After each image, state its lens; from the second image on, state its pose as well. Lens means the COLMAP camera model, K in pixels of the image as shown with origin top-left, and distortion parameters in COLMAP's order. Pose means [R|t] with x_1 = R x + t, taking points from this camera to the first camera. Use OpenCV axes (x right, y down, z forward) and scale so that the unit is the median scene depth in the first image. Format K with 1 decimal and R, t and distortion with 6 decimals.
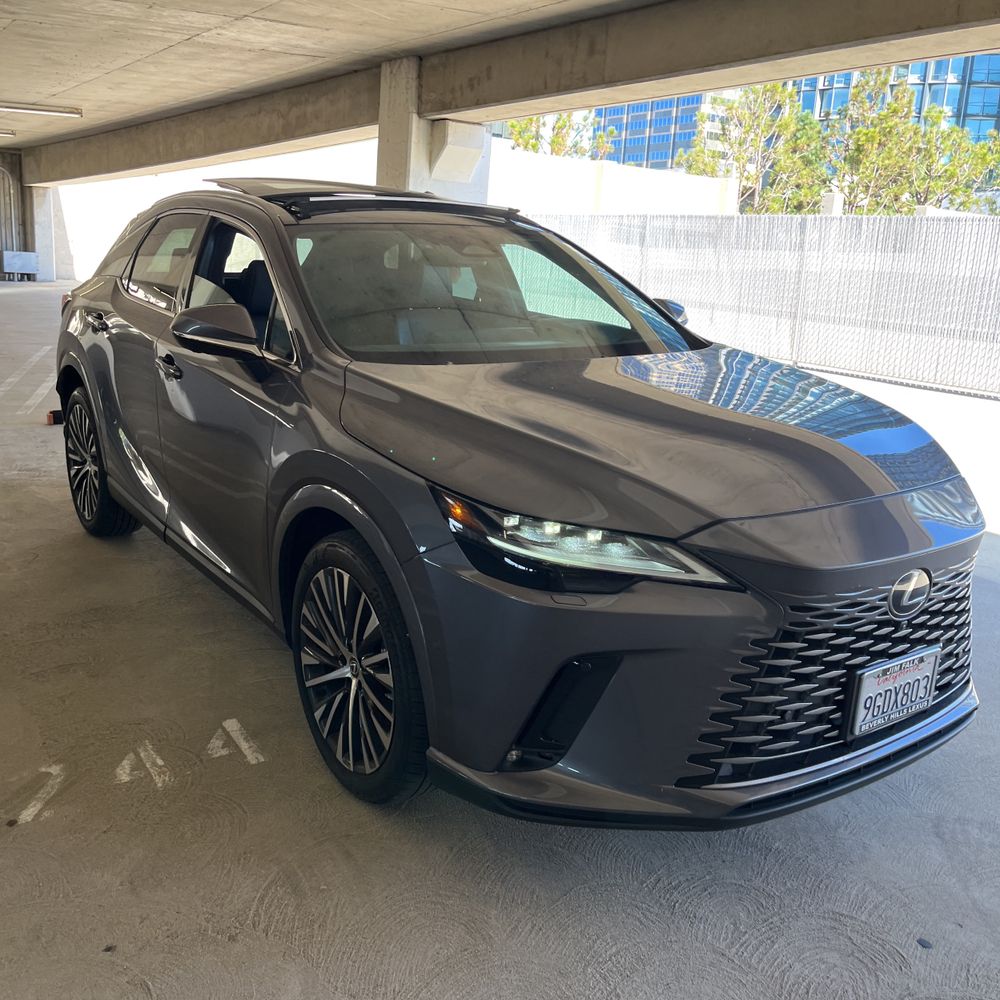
lens RADIAL K [[1003.6, 0, 503.2], [0, 1003.6, 488.6], [0, 0, 1]] dist [0.045113, -0.051673]
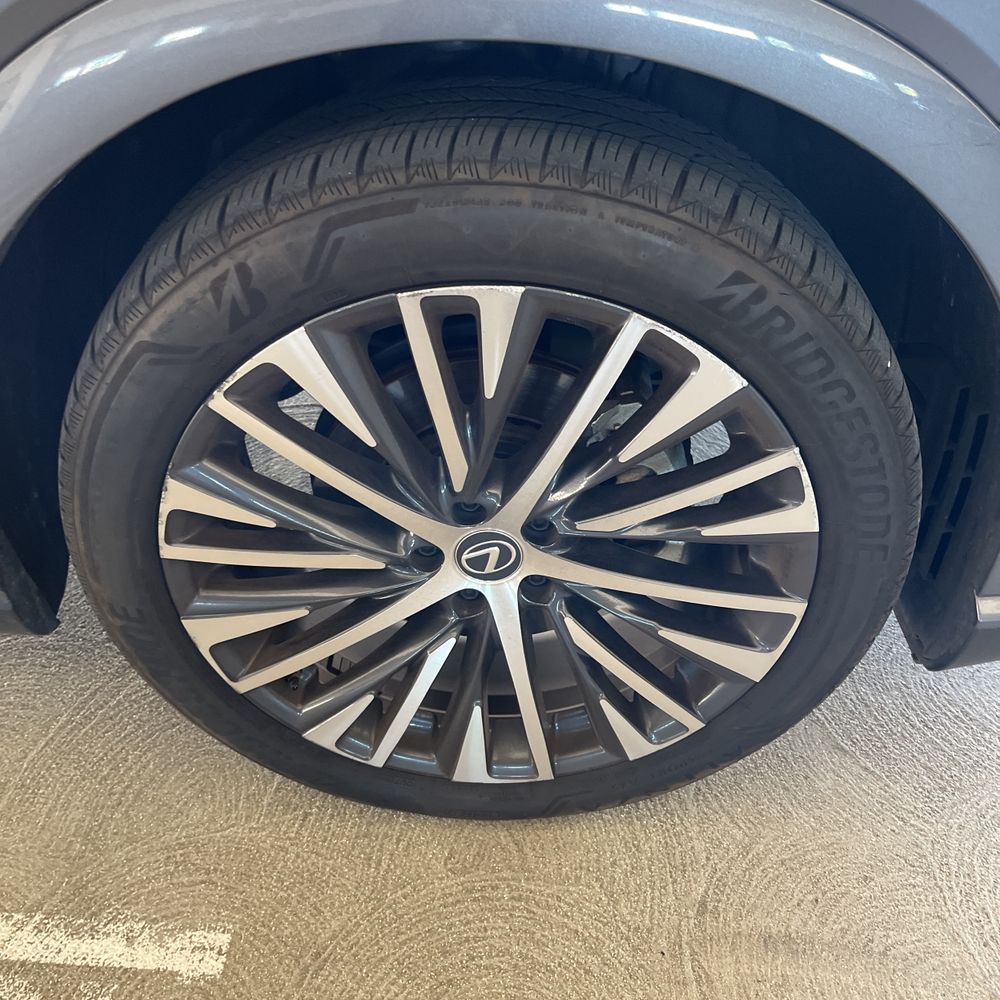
lens RADIAL K [[1003.6, 0, 503.2], [0, 1003.6, 488.6], [0, 0, 1]] dist [0.045113, -0.051673]
pose [[0.586623, -0.523529, 0.617892, -0.139371], [0.222835, 0.837854, 0.498342, -0.001485], [-0.778600, -0.154651, 0.608165, 0.331286]]
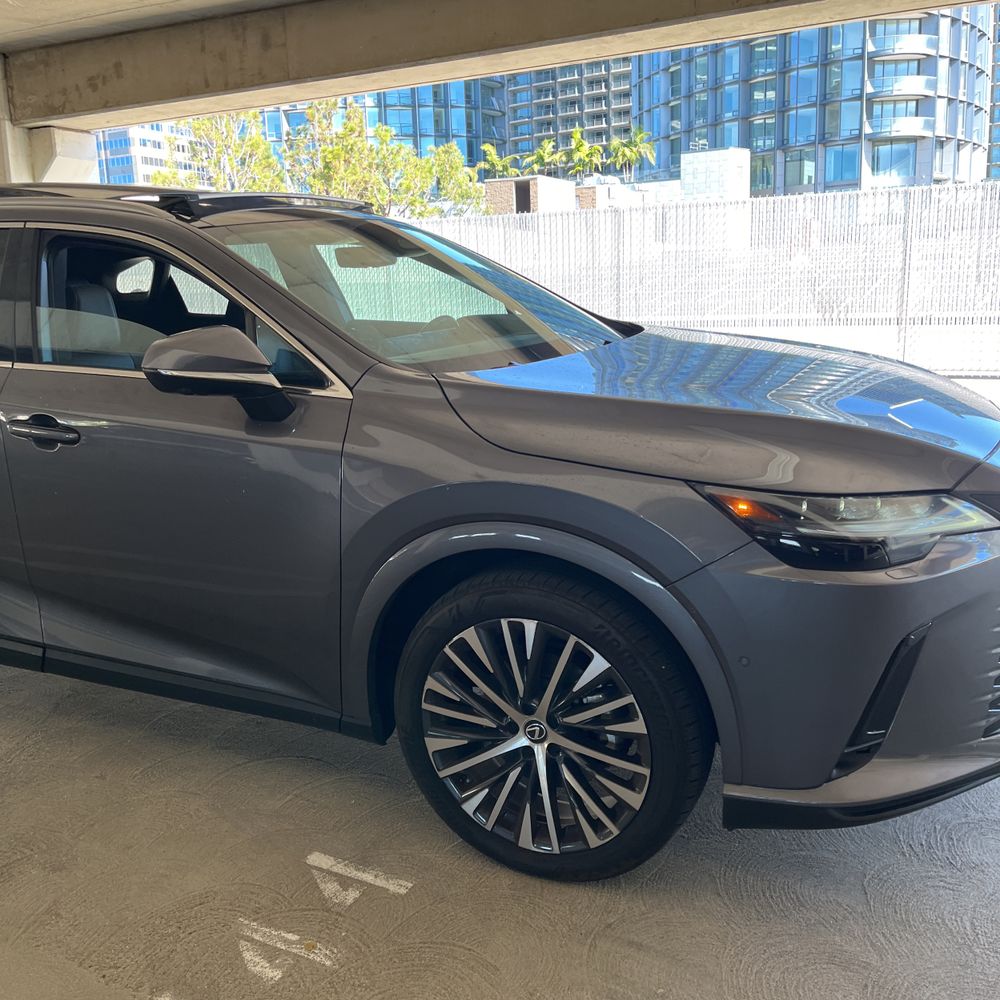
lens RADIAL K [[1003.6, 0, 503.2], [0, 1003.6, 488.6], [0, 0, 1]] dist [0.045113, -0.051673]
pose [[0.870386, -0.182355, 0.457357, -0.213719], [0.191410, 0.981141, 0.026927, -0.019630], [-0.453642, 0.064106, 0.888875, 0.107025]]
